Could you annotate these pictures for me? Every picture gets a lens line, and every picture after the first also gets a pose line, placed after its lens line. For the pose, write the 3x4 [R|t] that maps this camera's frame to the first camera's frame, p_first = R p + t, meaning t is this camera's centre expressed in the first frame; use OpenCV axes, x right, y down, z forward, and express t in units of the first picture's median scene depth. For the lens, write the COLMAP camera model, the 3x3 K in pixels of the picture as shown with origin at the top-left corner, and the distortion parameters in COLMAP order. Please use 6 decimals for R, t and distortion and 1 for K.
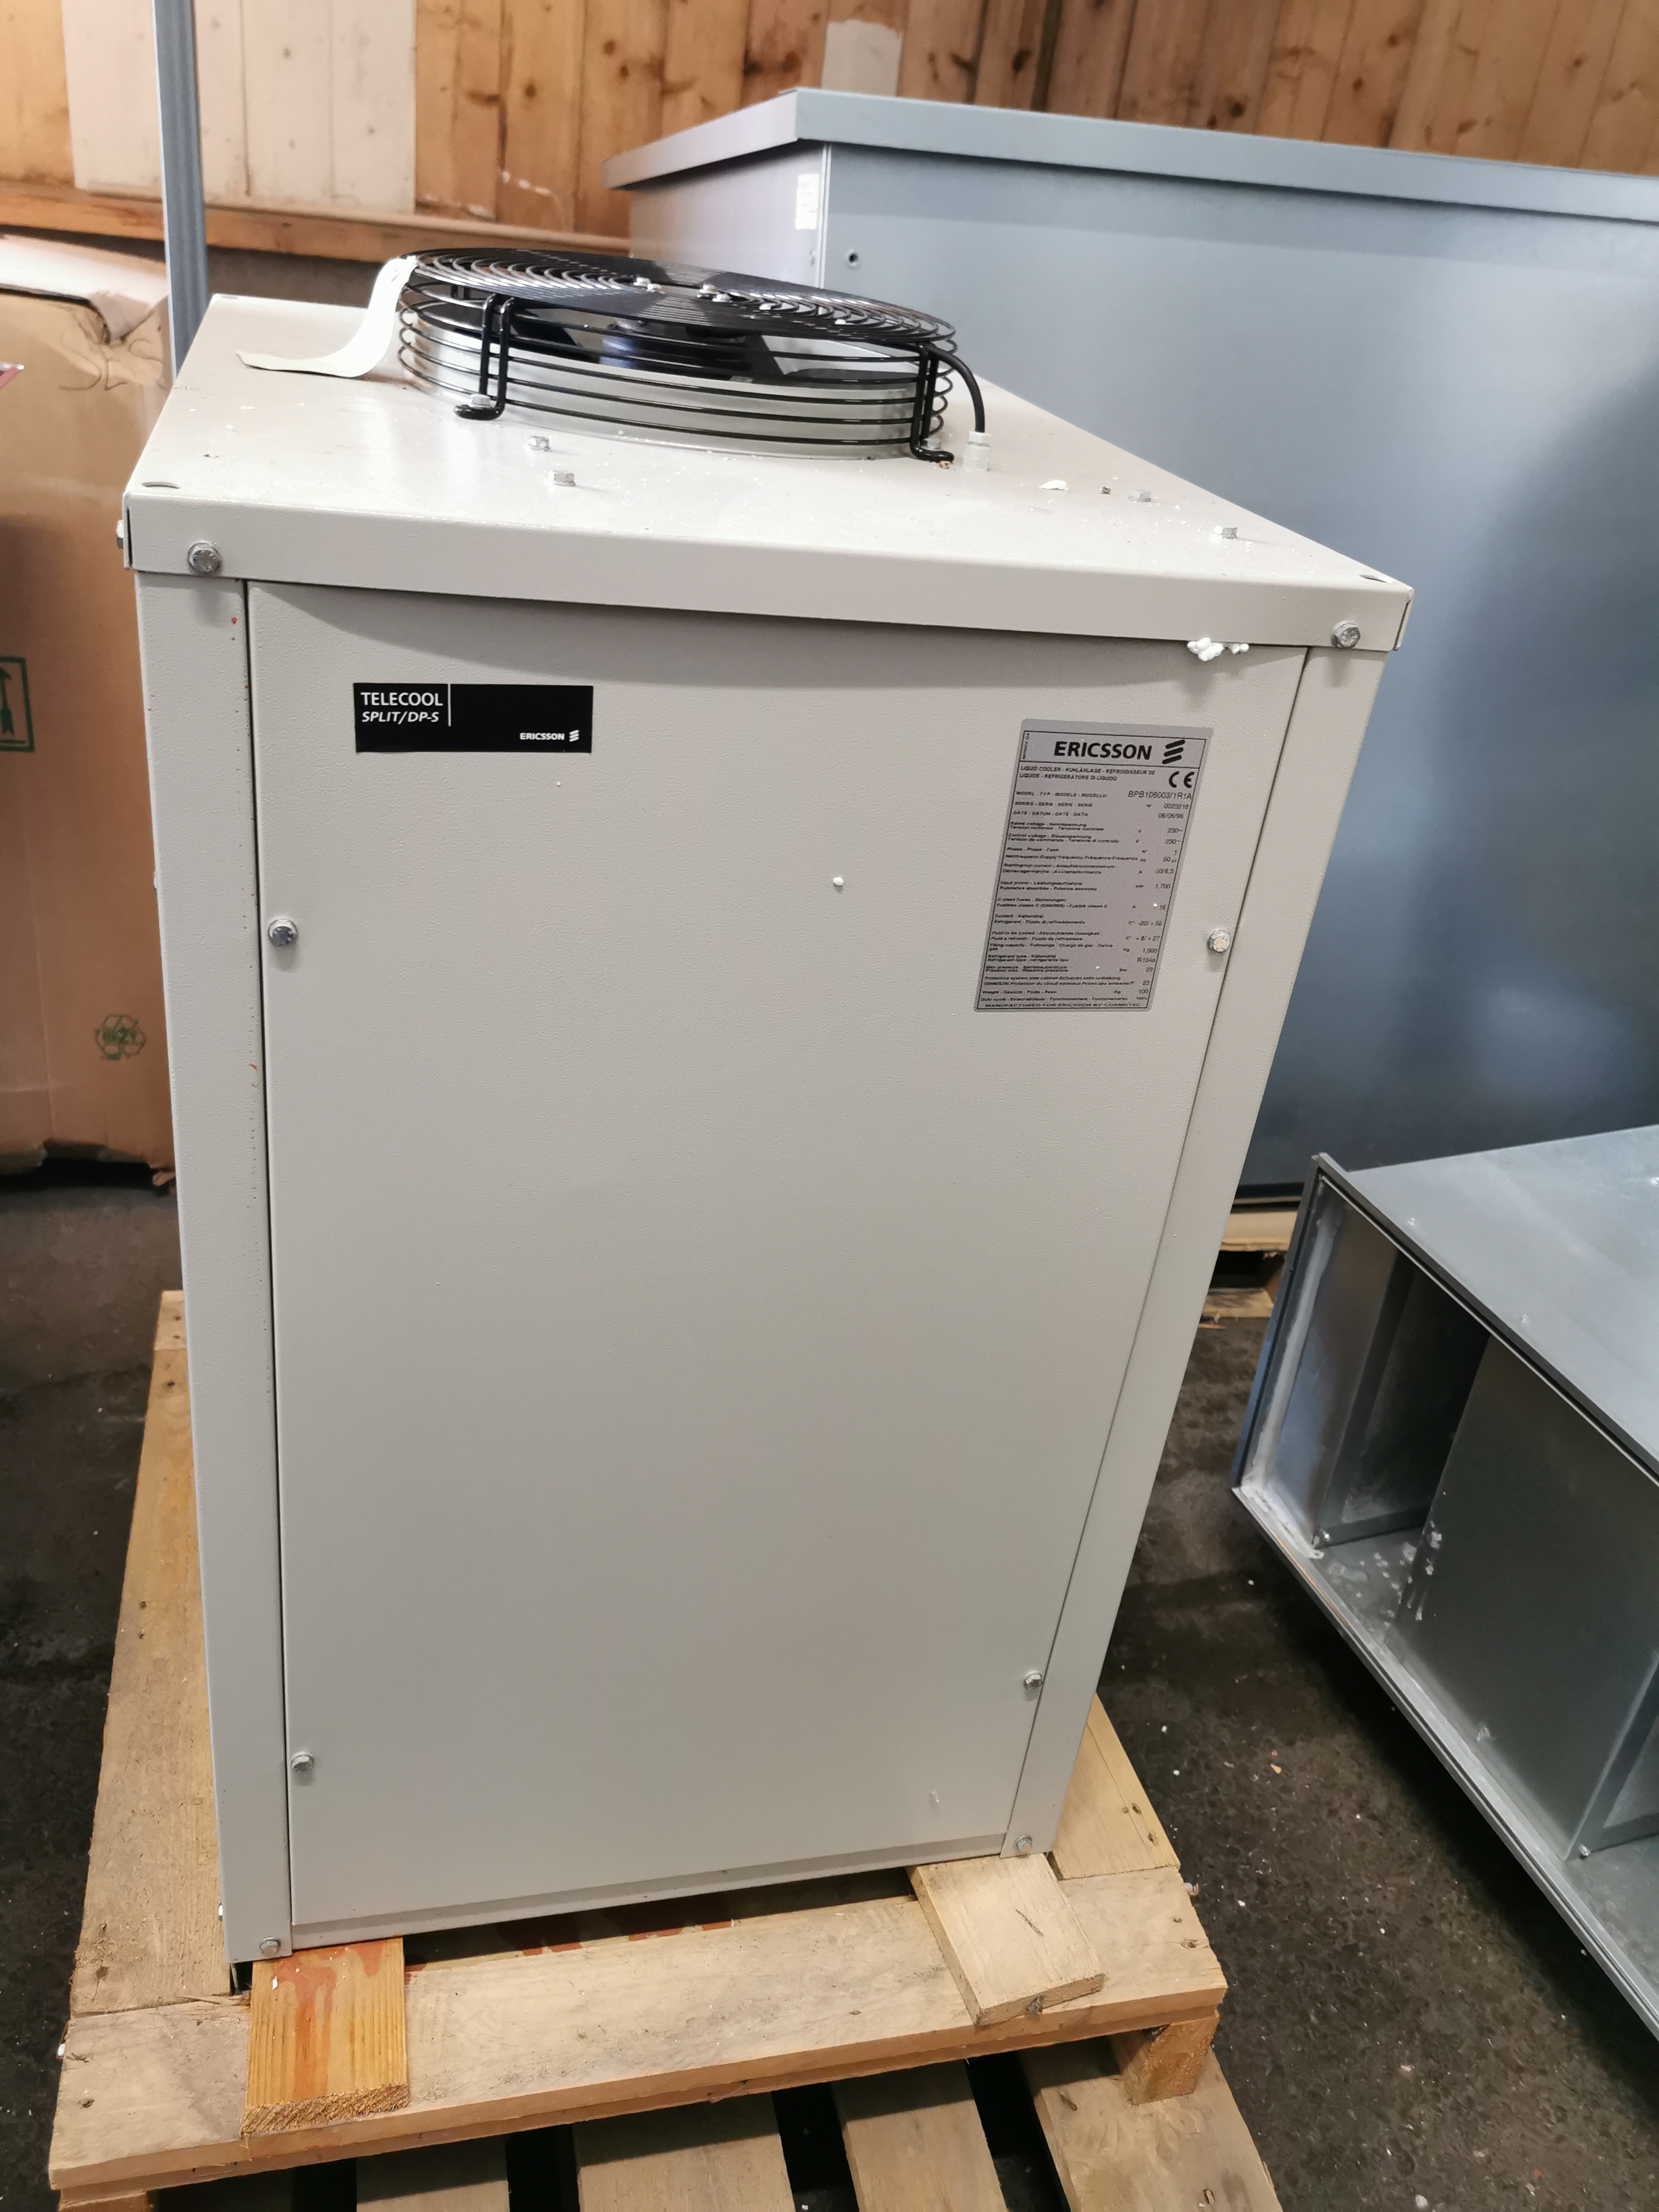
lens RADIAL K [[1754.8, 0, 833.9], [0, 1754.8, 1089.5], [0, 0, 1]] dist [0.043799, -0.069837]
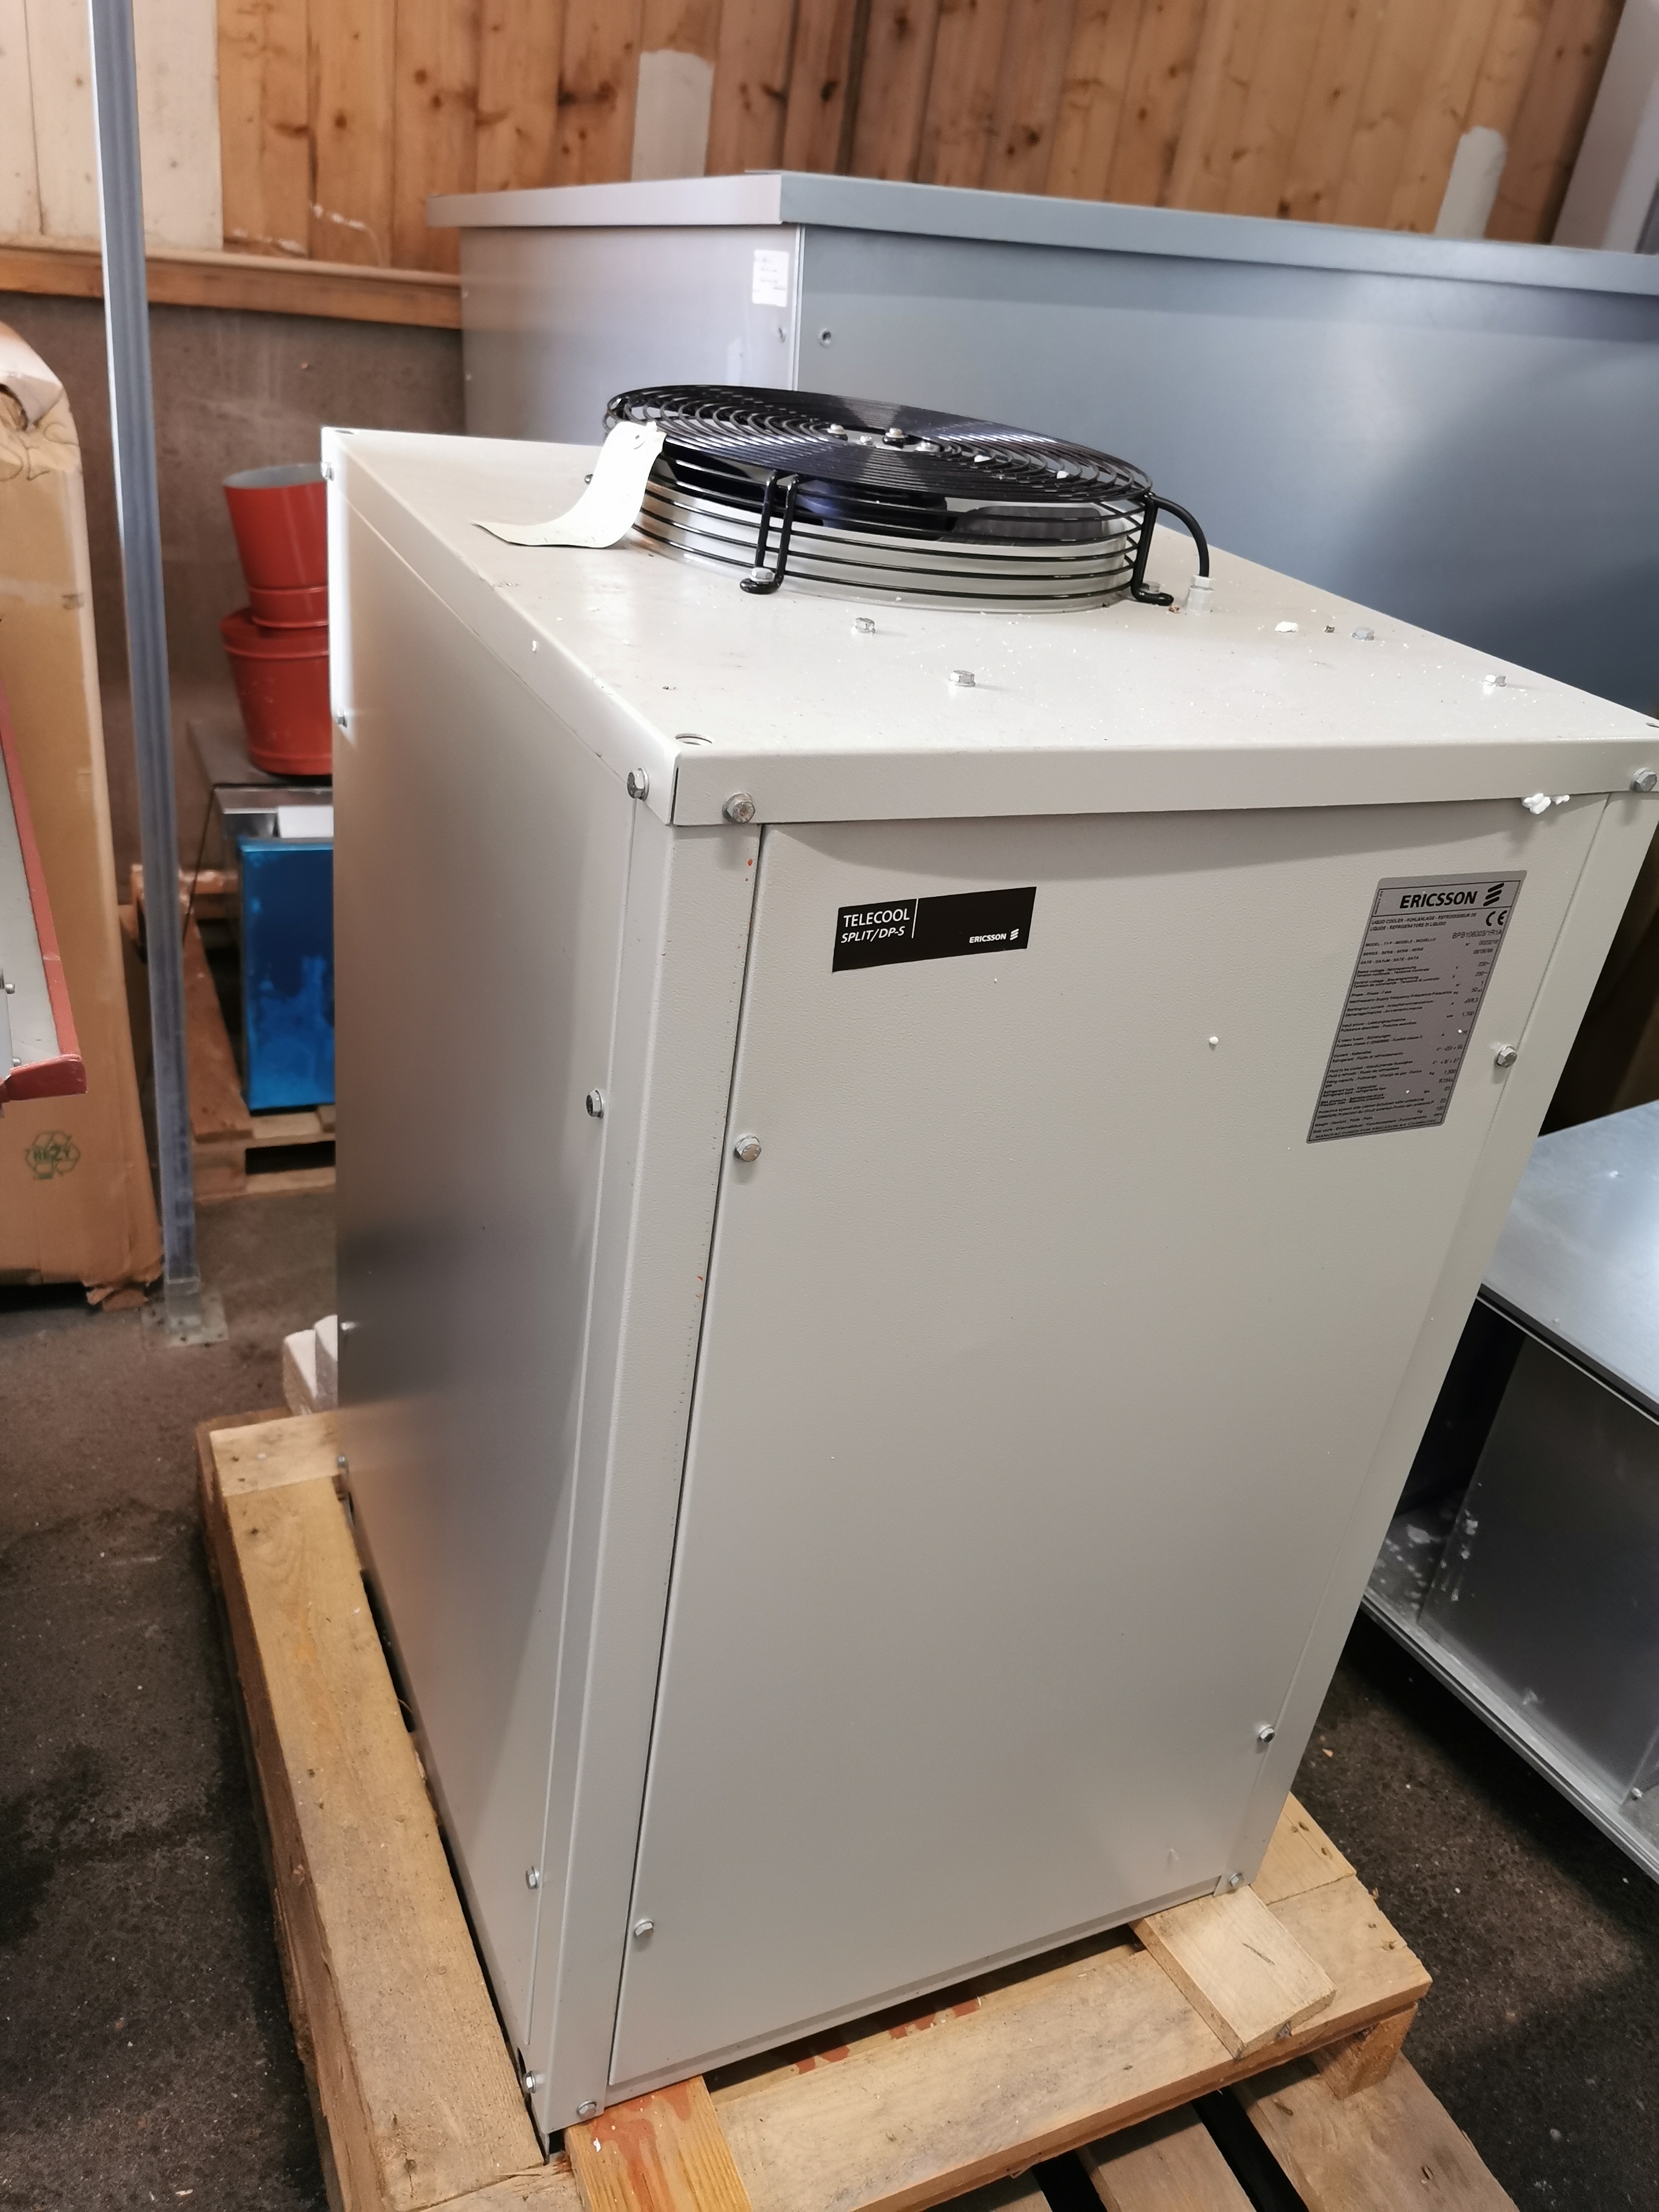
lens RADIAL K [[1753.6, 0, 829.5], [0, 1753.6, 1106.0], [0, 0, 1]] dist [0.047725, -0.072819]
pose [[0.982416, -0.085548, 0.165954, -0.330544], [0.081987, 0.996234, 0.028204, -0.105742], [-0.167742, -0.014102, 0.985730, 0.000994]]
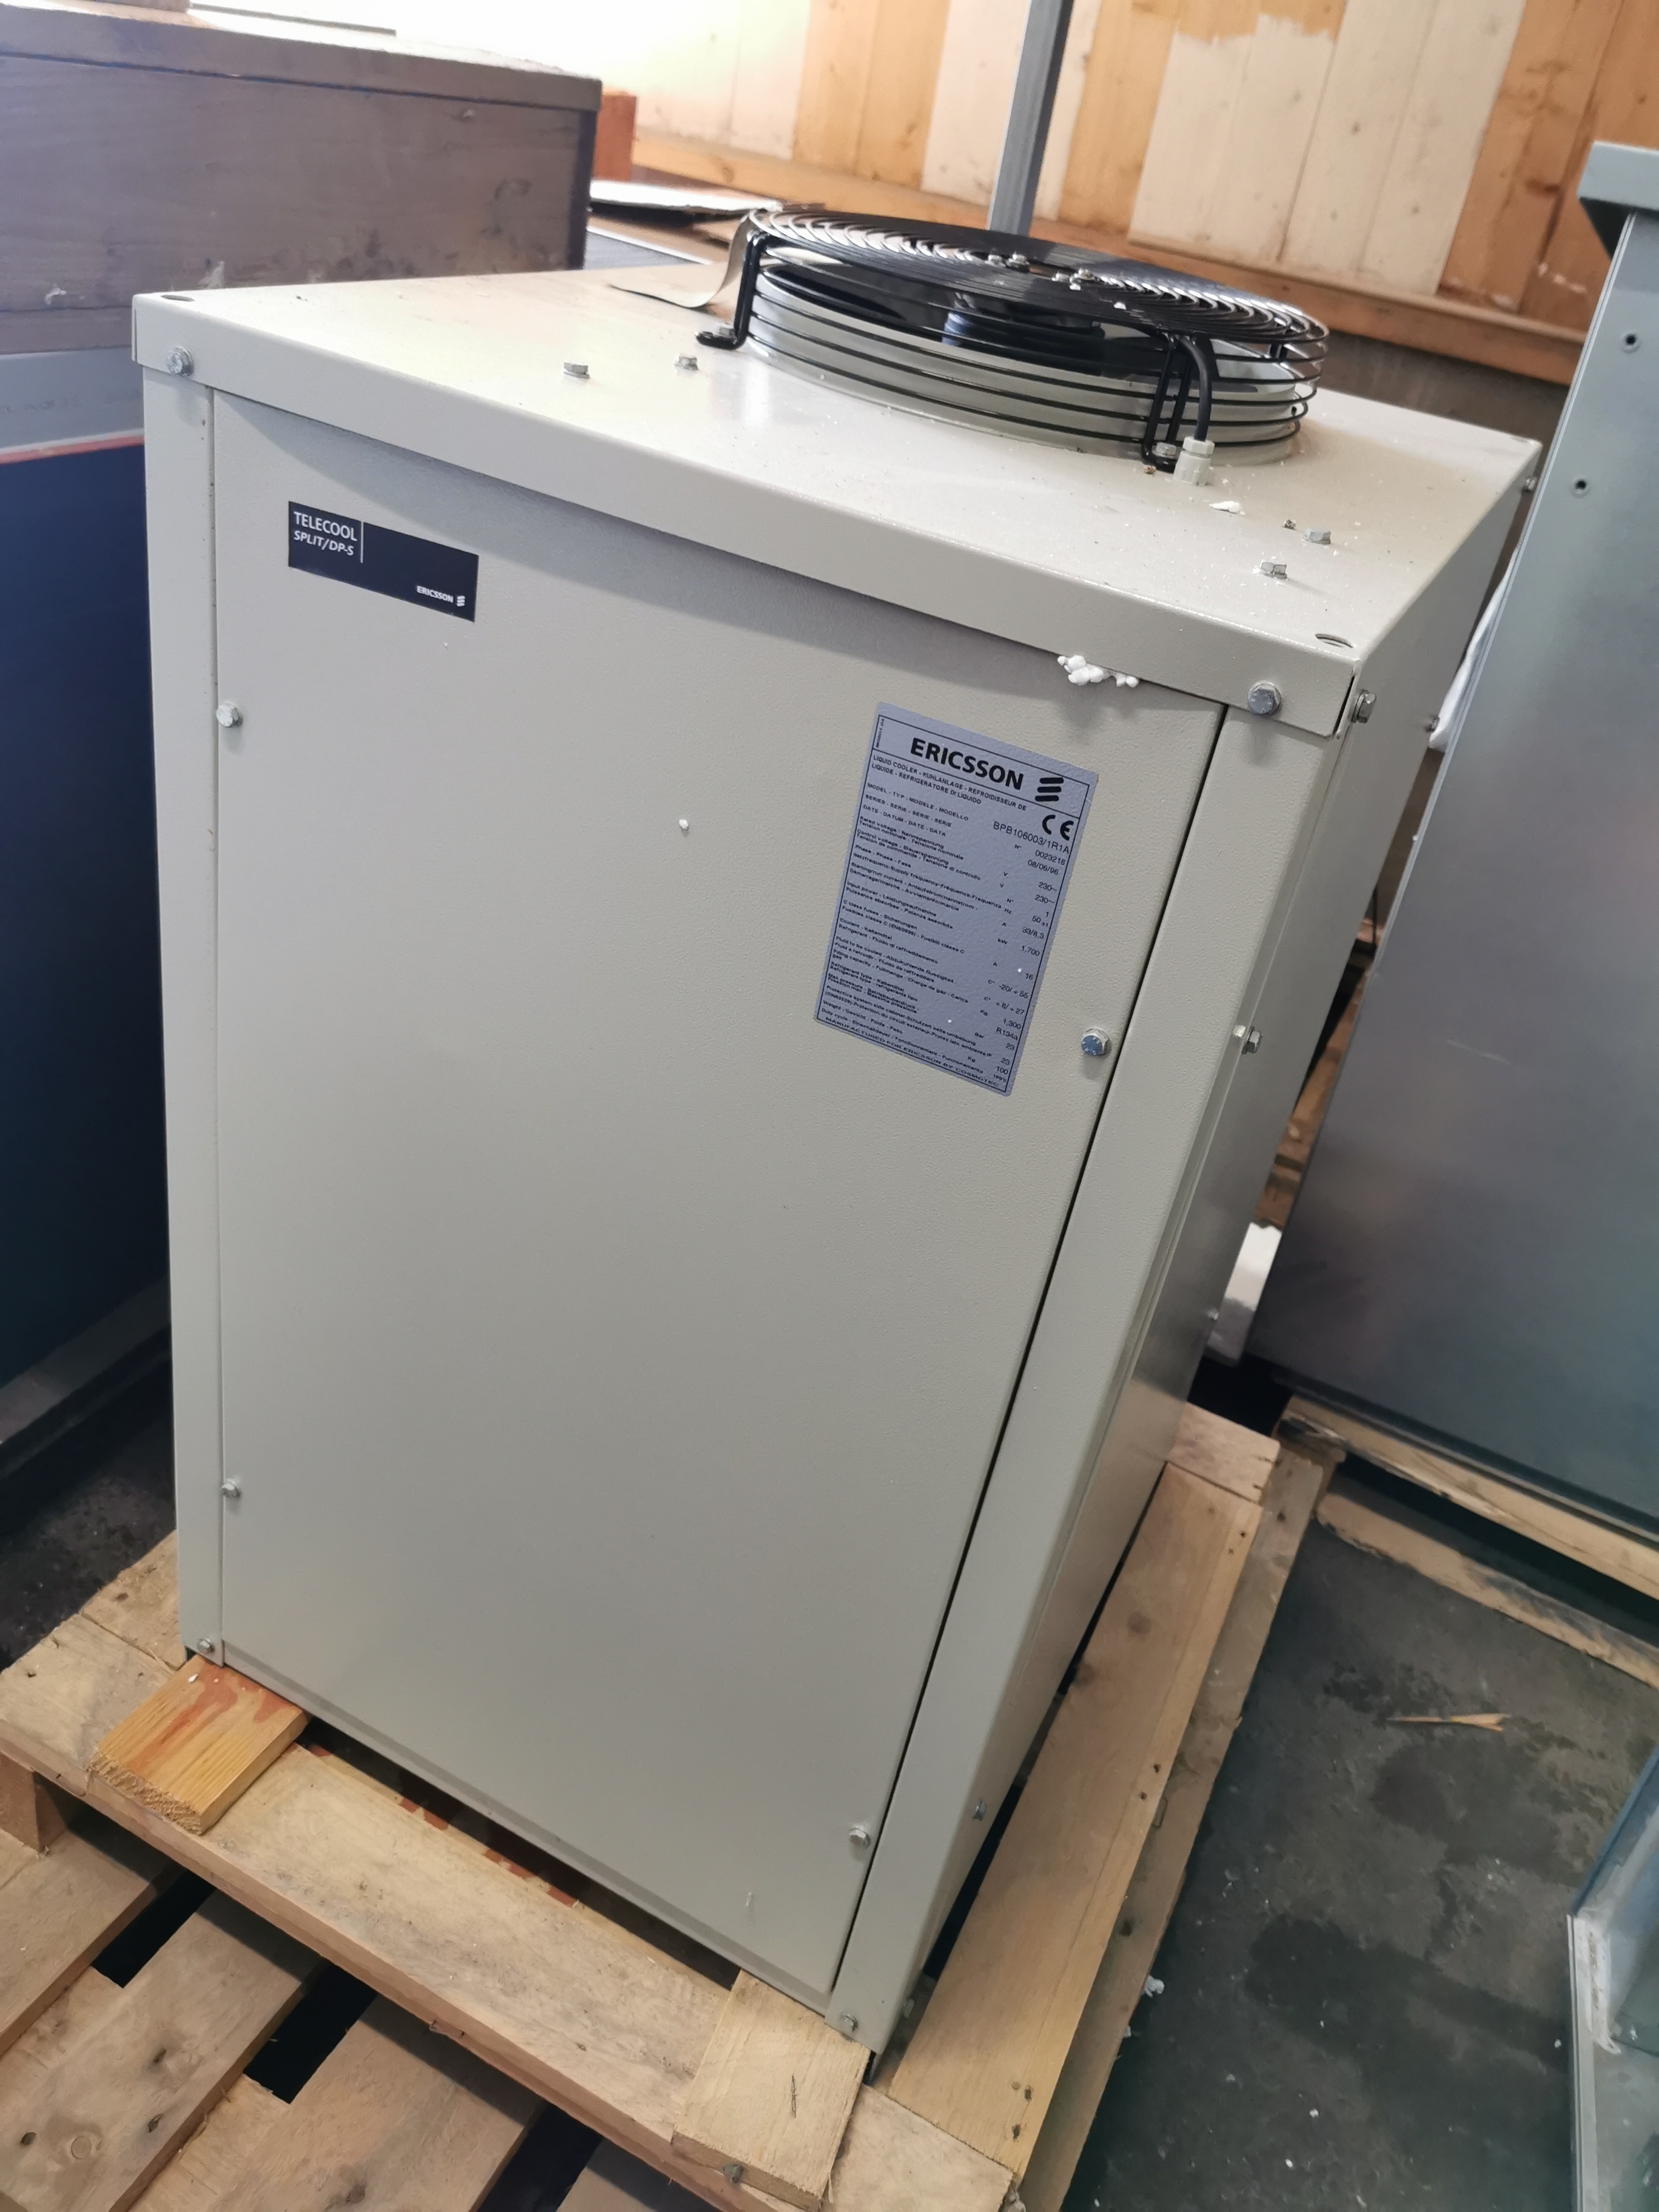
lens RADIAL K [[1757.2, 0, 808.5], [0, 1757.2, 1079.8], [0, 0, 1]] dist [0.043027, -0.076343]
pose [[0.767171, 0.340783, -0.543429, 0.504891], [-0.374018, 0.925926, 0.052637, -0.054989], [0.521113, 0.162871, 0.837803, 0.220689]]
